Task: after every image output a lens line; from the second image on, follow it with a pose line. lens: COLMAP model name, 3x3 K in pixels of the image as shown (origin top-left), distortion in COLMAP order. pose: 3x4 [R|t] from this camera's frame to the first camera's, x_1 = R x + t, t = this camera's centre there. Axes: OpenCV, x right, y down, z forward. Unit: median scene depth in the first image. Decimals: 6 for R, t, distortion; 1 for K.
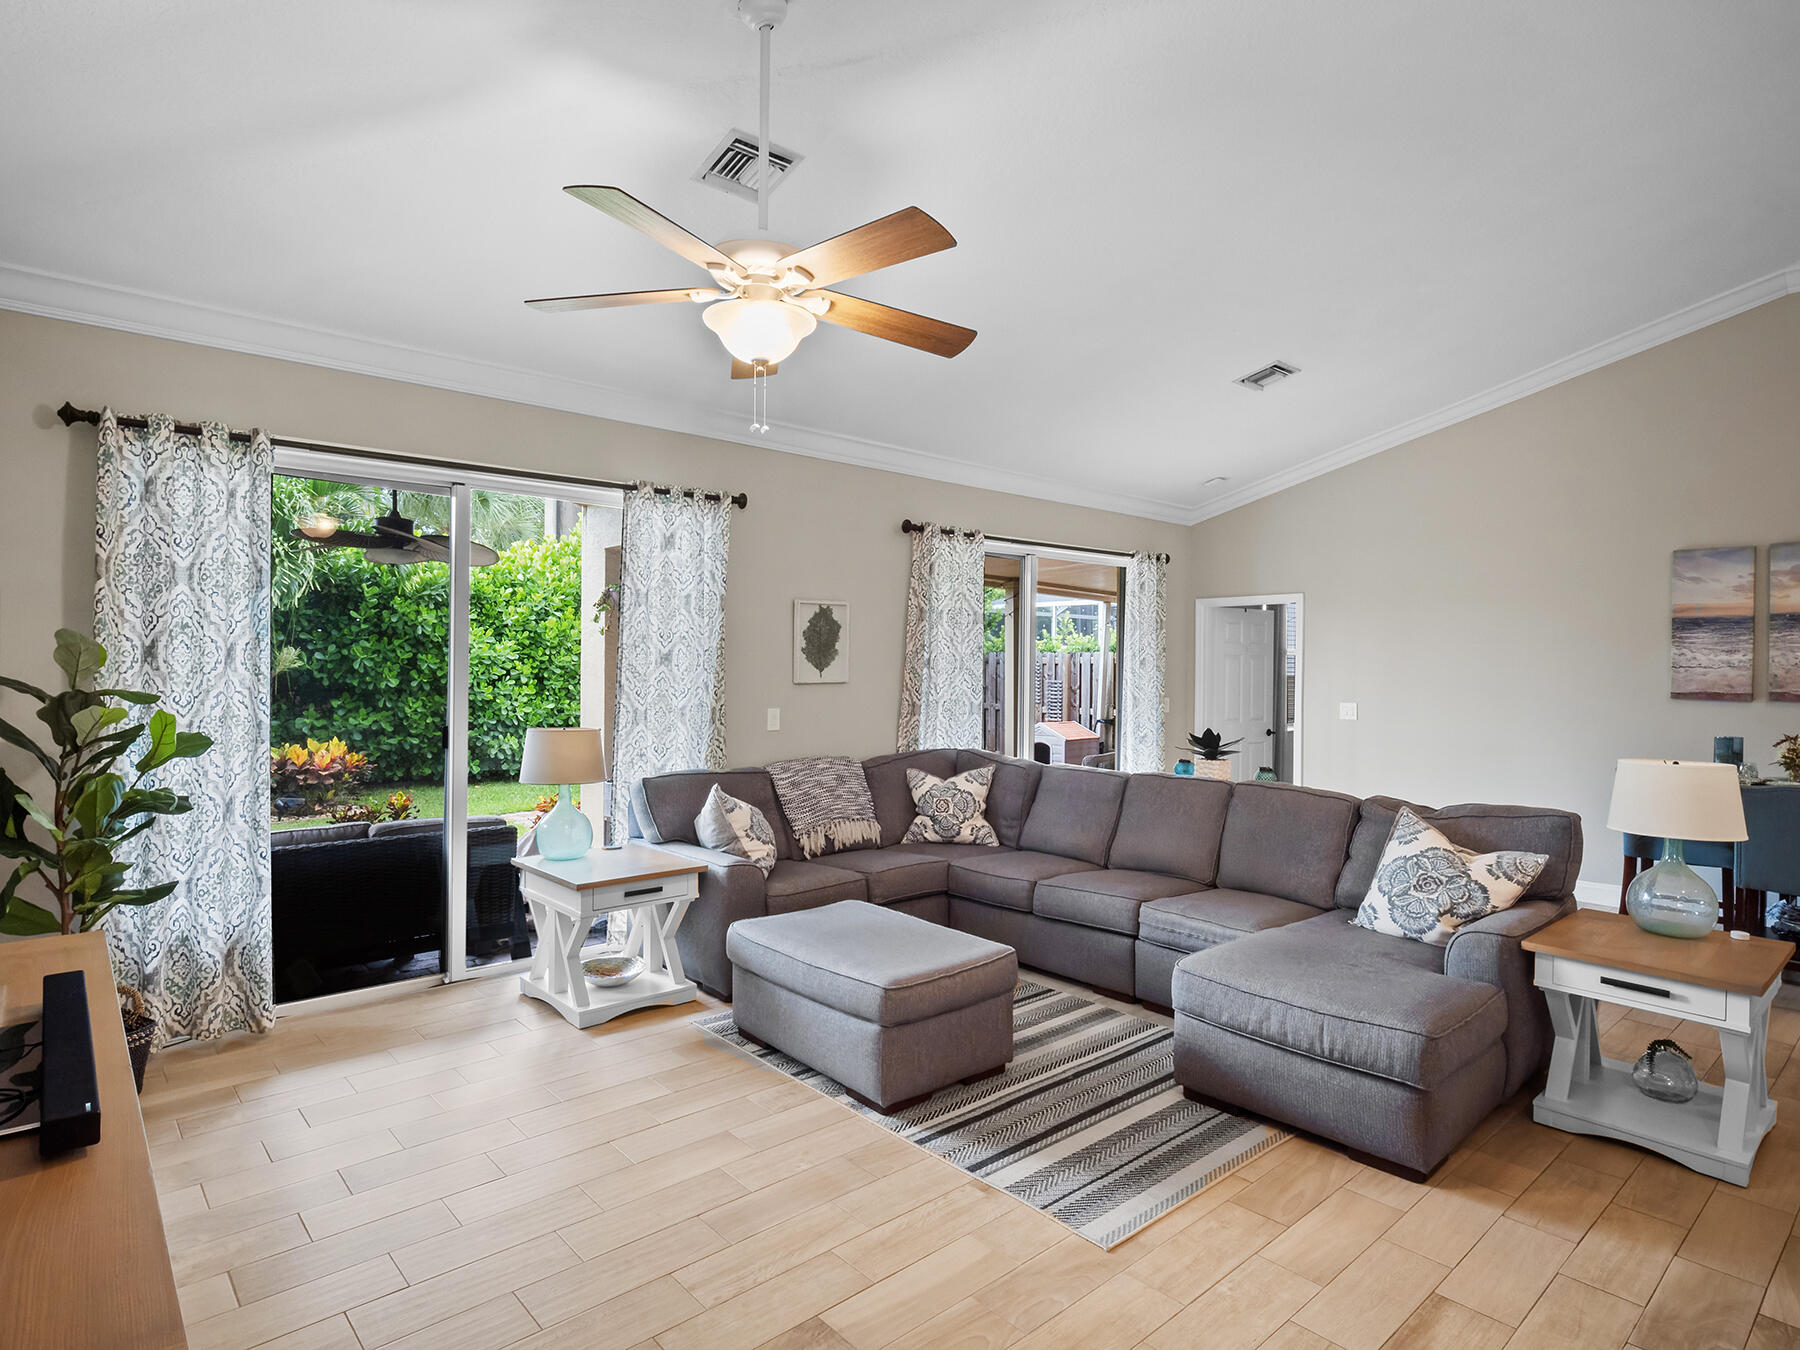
lens RADIAL K [[990.5, 0, 908.5], [0, 990.5, 657.7], [0, 0, 1]] dist [-0.000371, -0.000840]
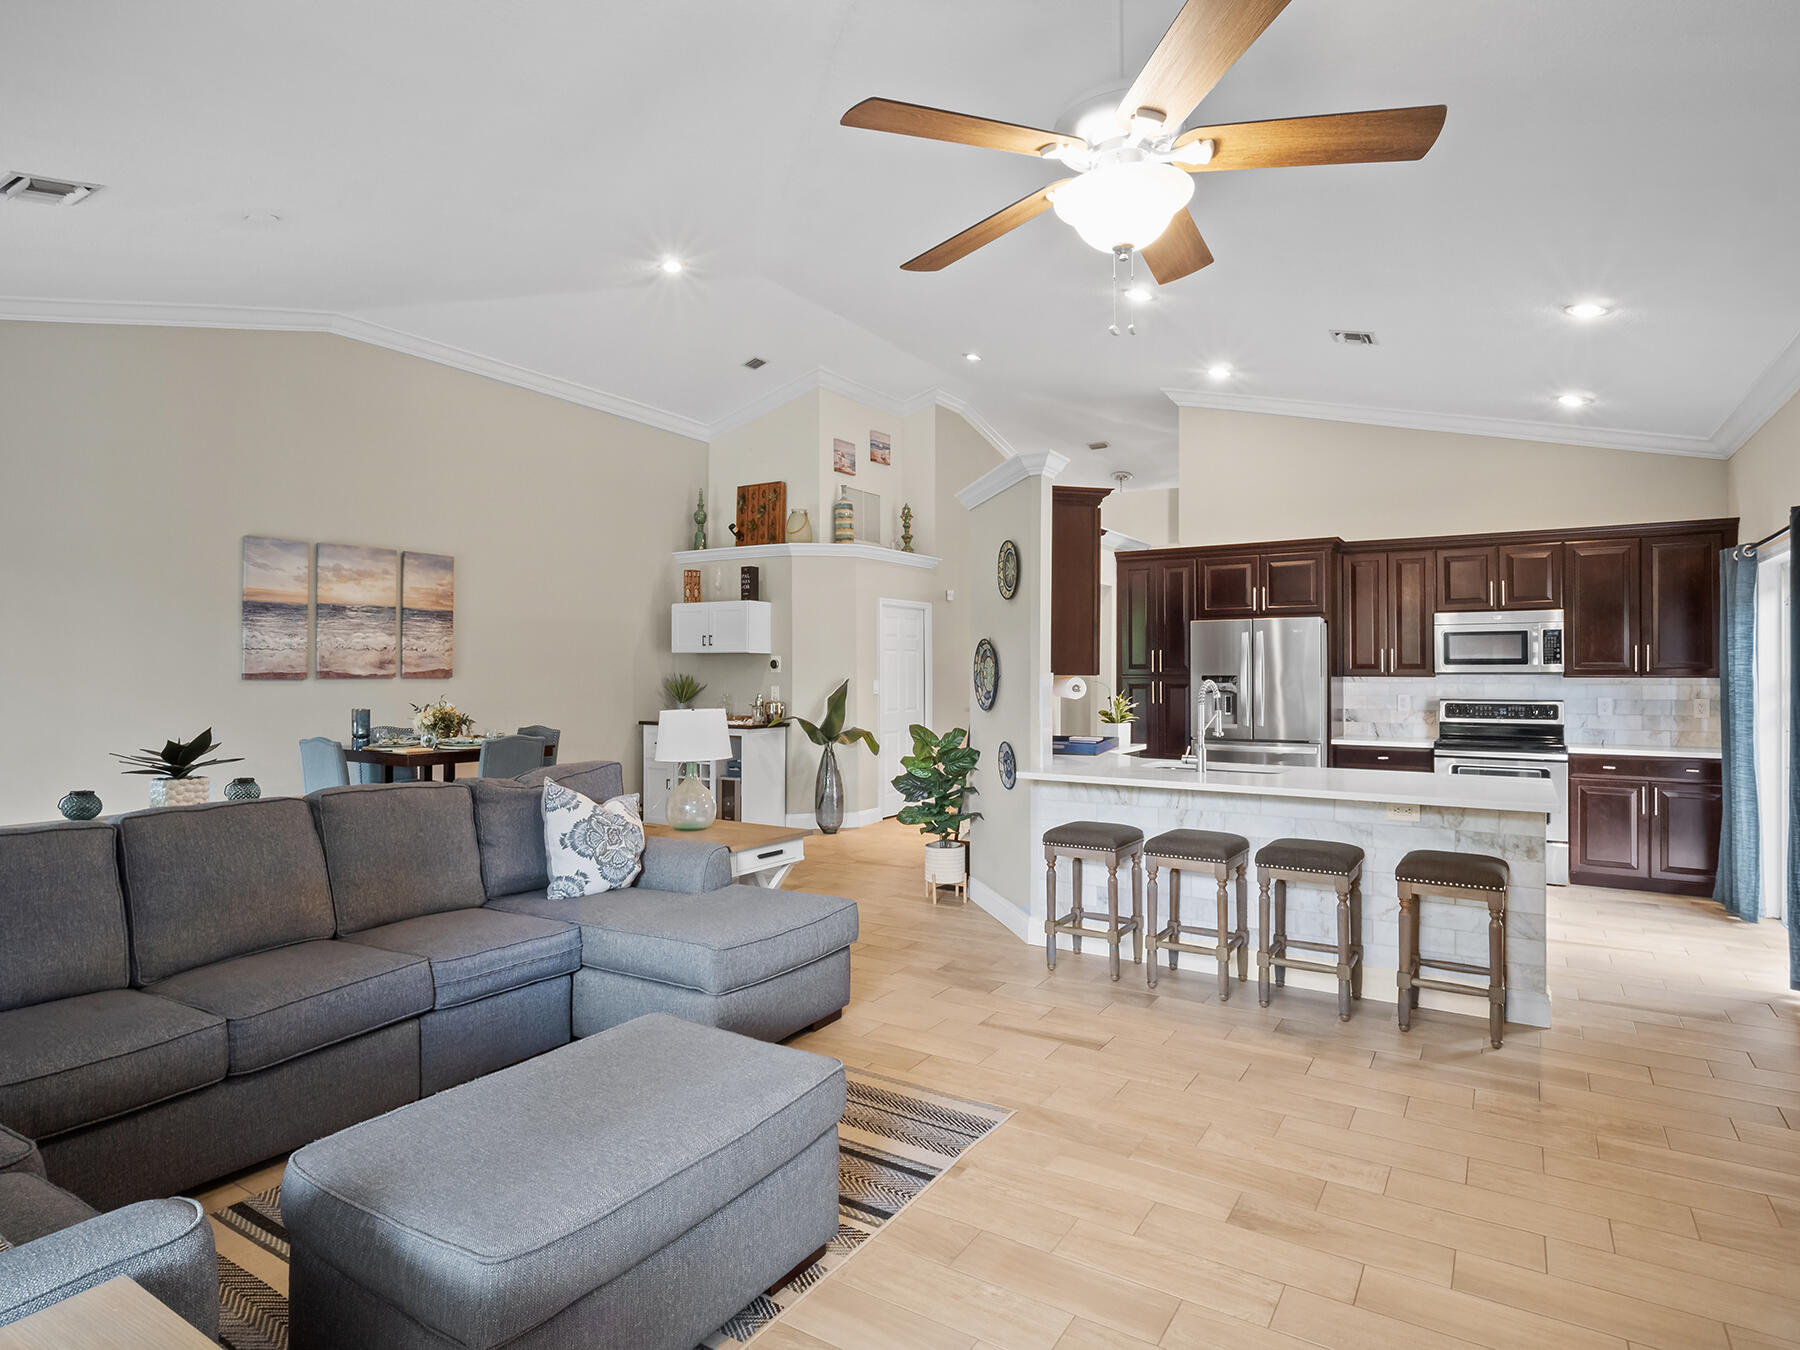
lens RADIAL K [[984.1, 0, 894.7], [0, 984.1, 663.4], [0, 0, 1]] dist [-0.000164, -0.000250]
pose [[-0.272348, -0.001952, 0.962197, -0.449654], [-0.007736, 0.999970, -0.000161, 0.022427], [-0.962168, -0.007487, -0.272355, 0.716639]]
